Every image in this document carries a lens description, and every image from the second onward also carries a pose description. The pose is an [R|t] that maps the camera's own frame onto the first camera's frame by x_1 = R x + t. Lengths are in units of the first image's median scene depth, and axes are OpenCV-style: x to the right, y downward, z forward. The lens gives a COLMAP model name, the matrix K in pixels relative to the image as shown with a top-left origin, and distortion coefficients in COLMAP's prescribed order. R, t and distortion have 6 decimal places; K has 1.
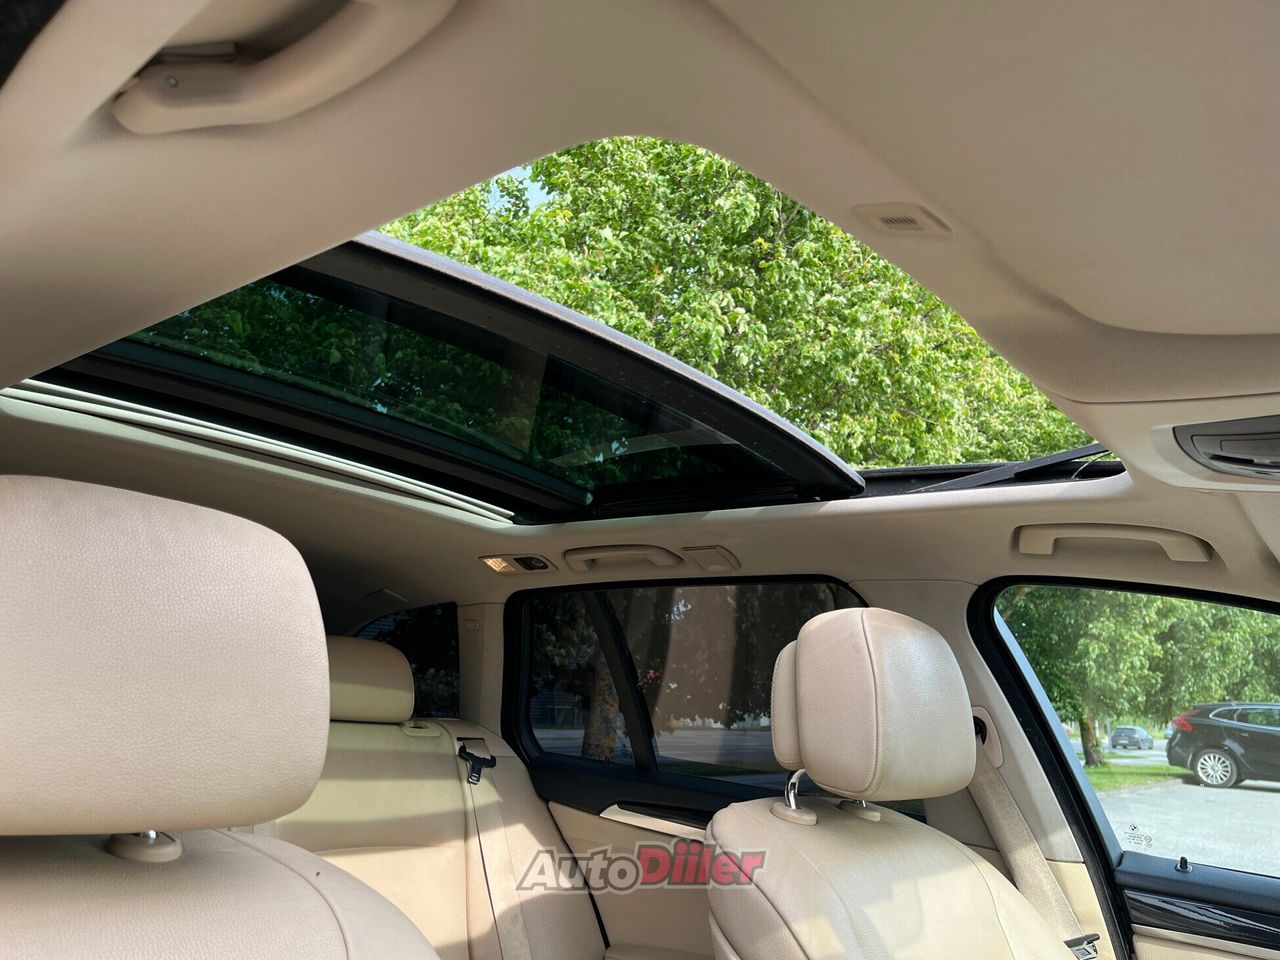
lens RADIAL K [[984.1, 0, 635.0], [0, 984.1, 482.4], [0, 0, 1]] dist [0.066213, -0.071180]
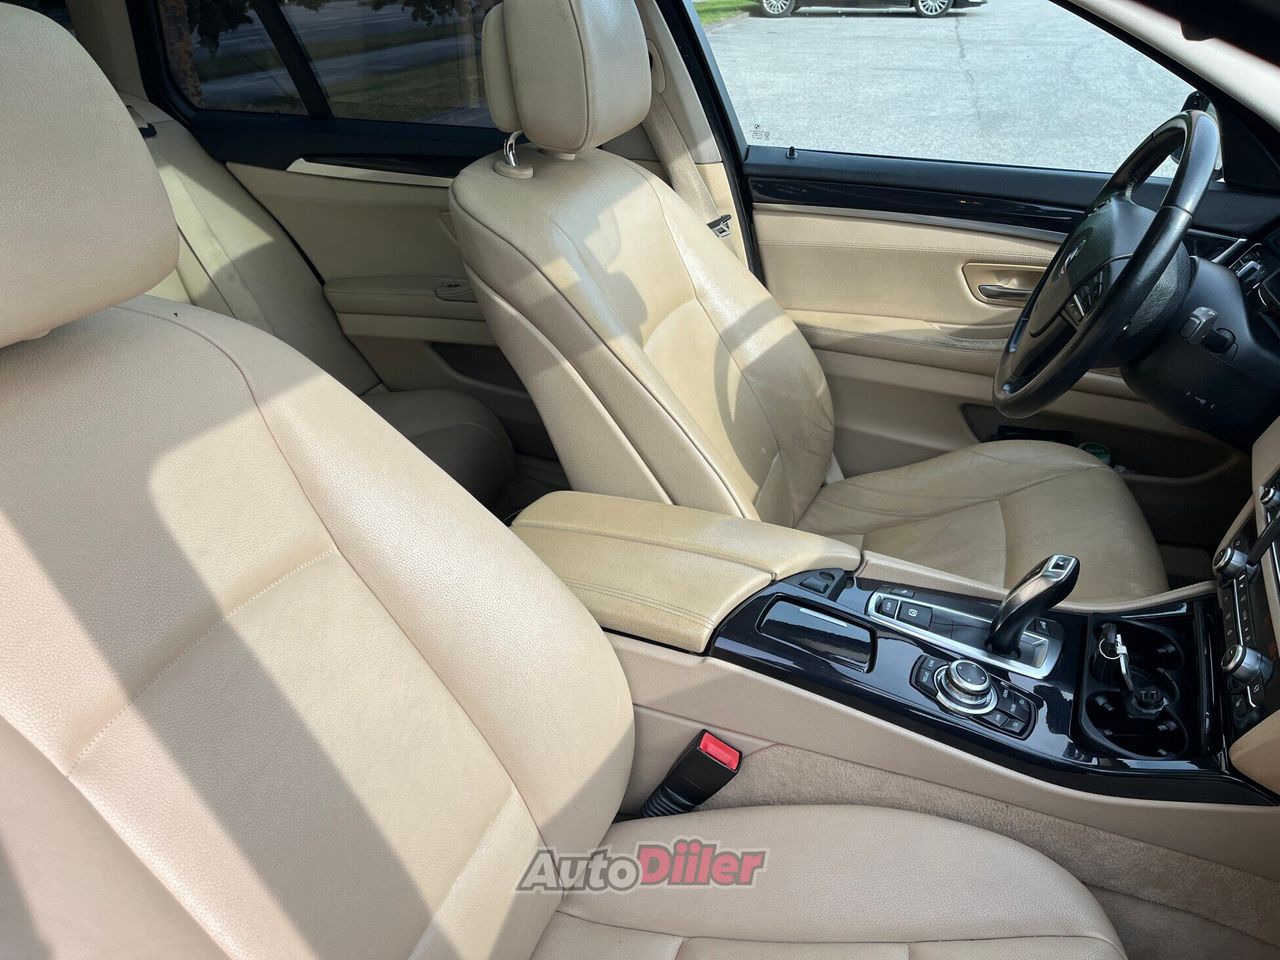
lens RADIAL K [[984.1, 0, 637.1], [0, 984.1, 470.0], [0, 0, 1]] dist [0.066213, -0.071180]
pose [[0.922062, -0.244371, 0.300140, -0.114393], [-0.003240, 0.770571, 0.637346, -0.110551], [-0.387028, -0.588645, 0.709722, -0.072984]]
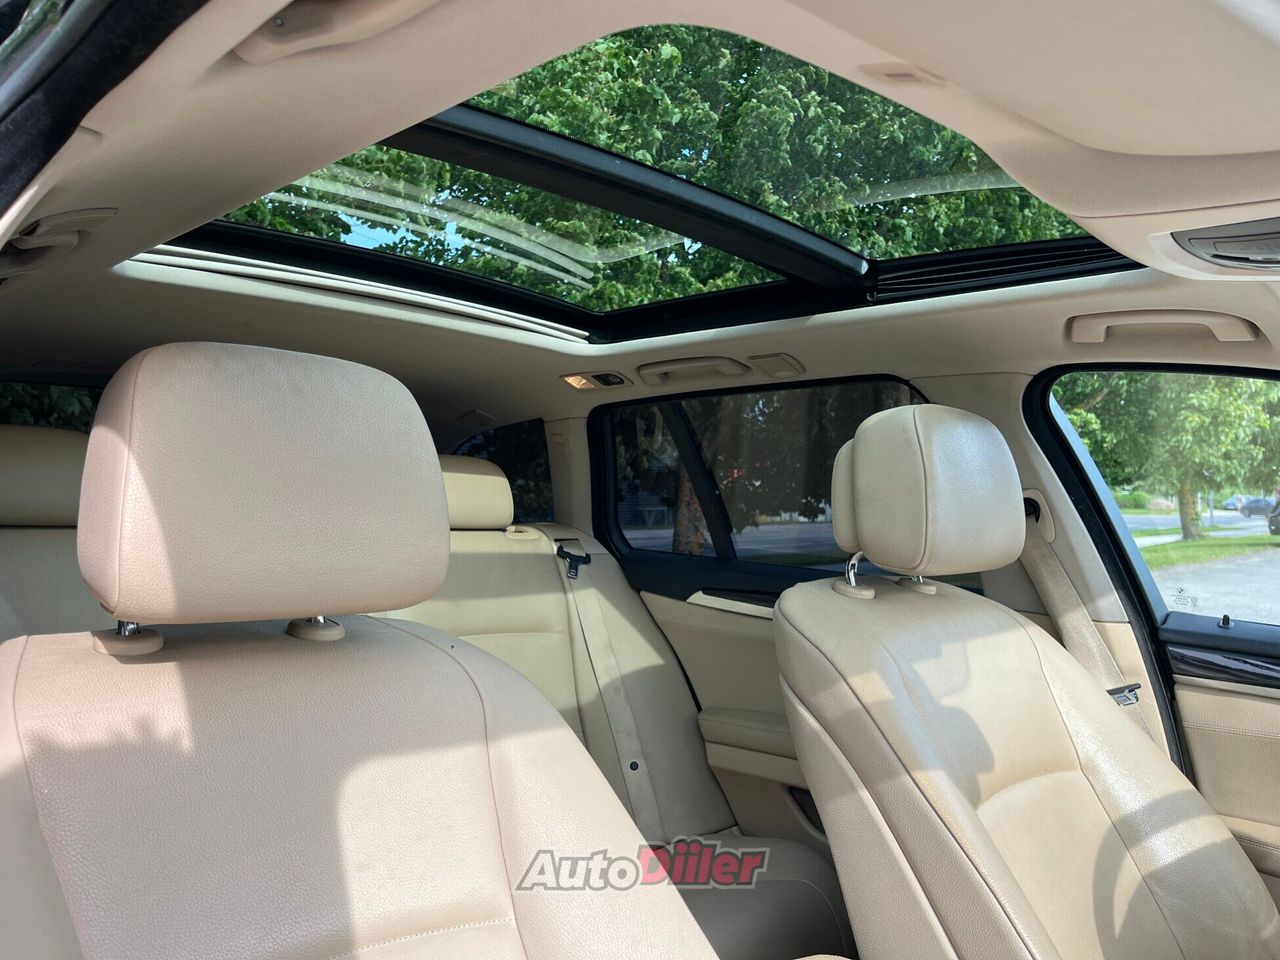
lens RADIAL K [[984.1, 0, 632.0], [0, 984.1, 479.4], [0, 0, 1]] dist [0.066213, -0.071180]
pose [[0.994619, -0.049164, -0.091187, 0.014382], [0.065923, 0.979370, 0.191020, -0.016368], [0.079915, -0.196003, 0.977341, -0.075530]]
